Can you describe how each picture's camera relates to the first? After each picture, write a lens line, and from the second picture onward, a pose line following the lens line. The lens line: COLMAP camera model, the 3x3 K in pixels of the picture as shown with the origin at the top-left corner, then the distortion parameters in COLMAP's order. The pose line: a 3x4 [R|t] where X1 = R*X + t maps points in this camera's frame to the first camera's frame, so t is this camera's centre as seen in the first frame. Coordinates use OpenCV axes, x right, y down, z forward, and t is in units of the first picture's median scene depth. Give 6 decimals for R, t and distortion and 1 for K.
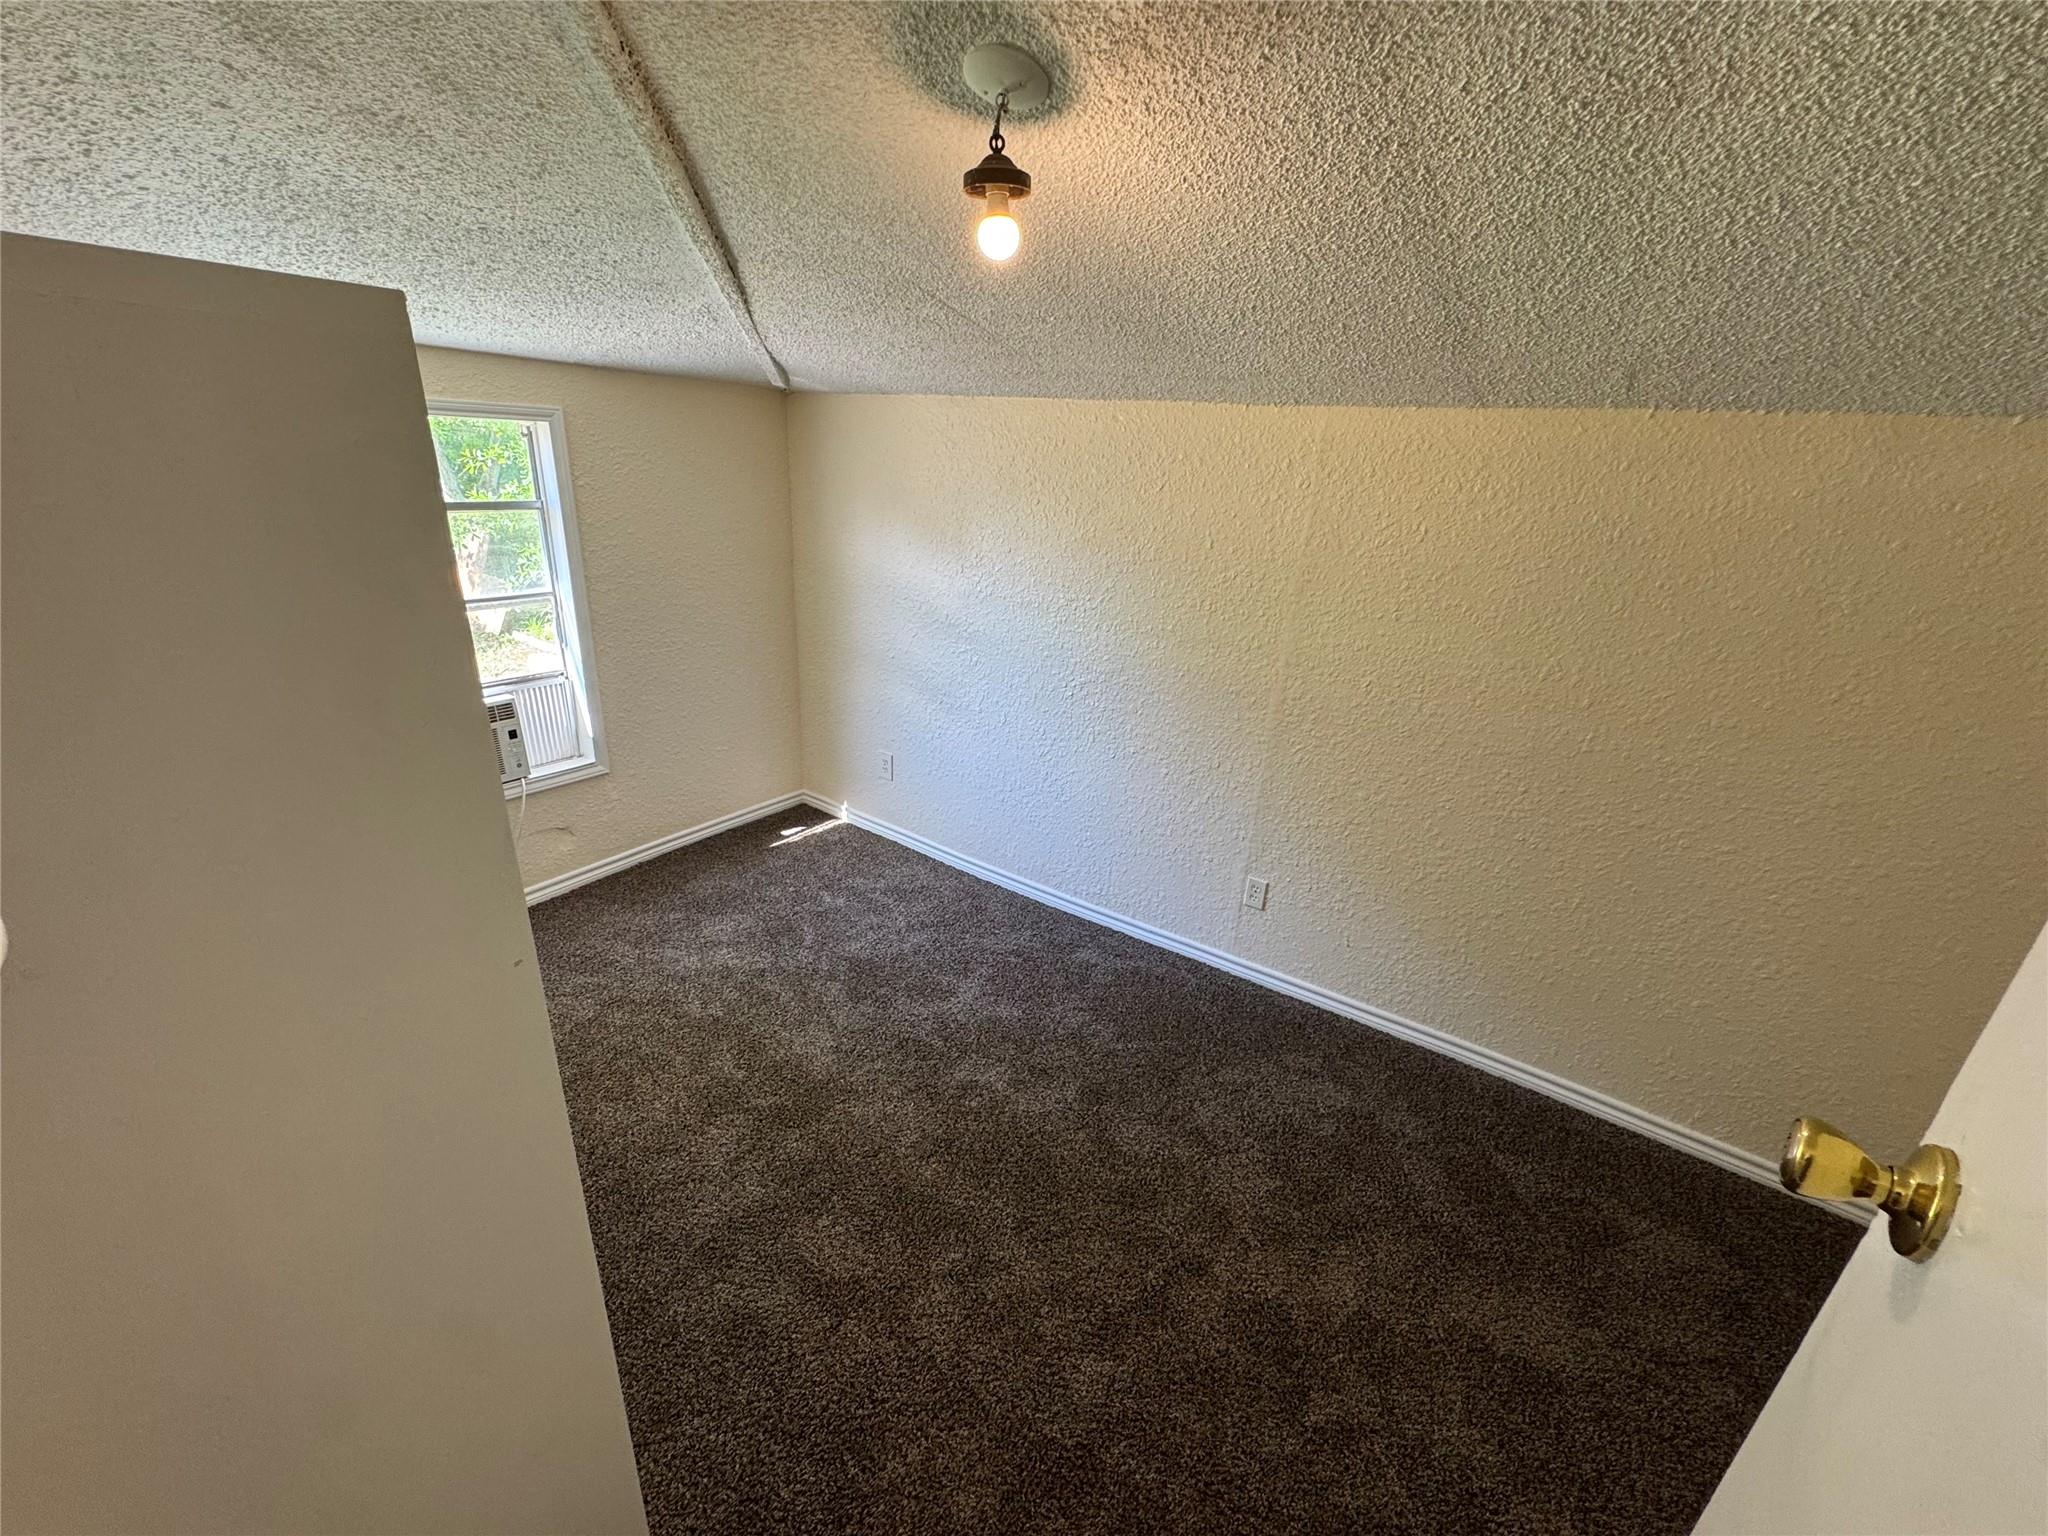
lens RADIAL K [[819.0, 0, 1027.1], [0, 819.0, 763.3], [0, 0, 1]] dist [-0.000300, 0.000006]
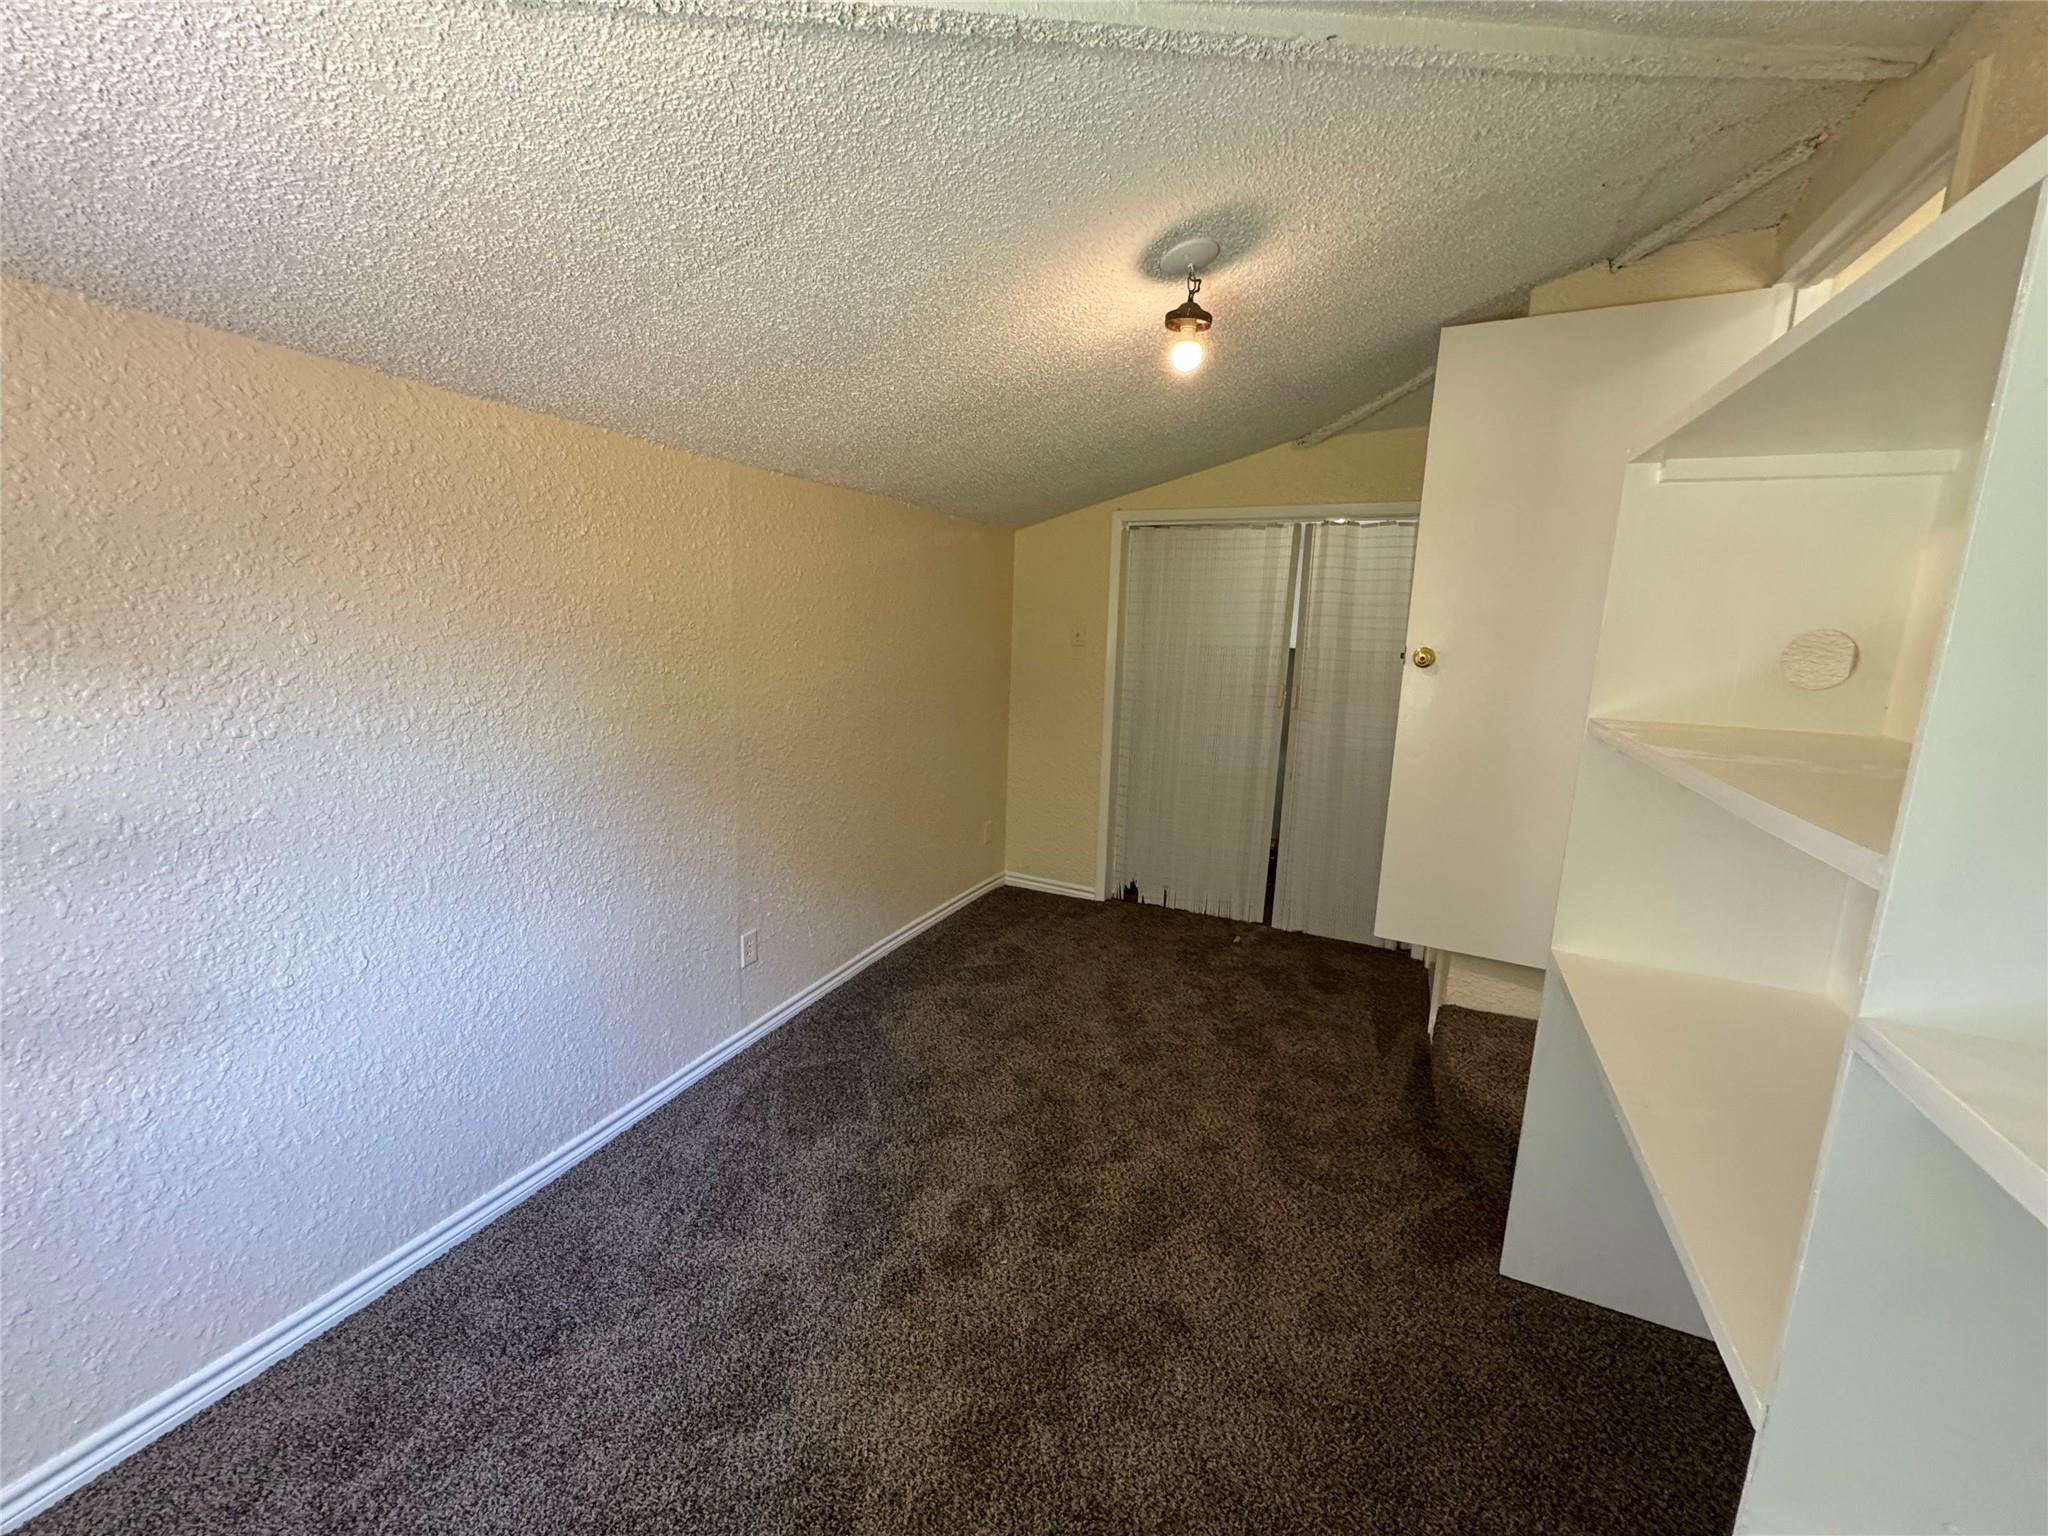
lens RADIAL K [[819.0, 0, 1027.1], [0, 819.0, 763.3], [0, 0, 1]] dist [-0.000300, 0.000006]
pose [[-0.180099, -0.235522, 0.955036, -0.665336], [0.310629, 0.907611, 0.282405, -0.214867], [-0.933313, 0.347523, -0.090300, 0.719513]]
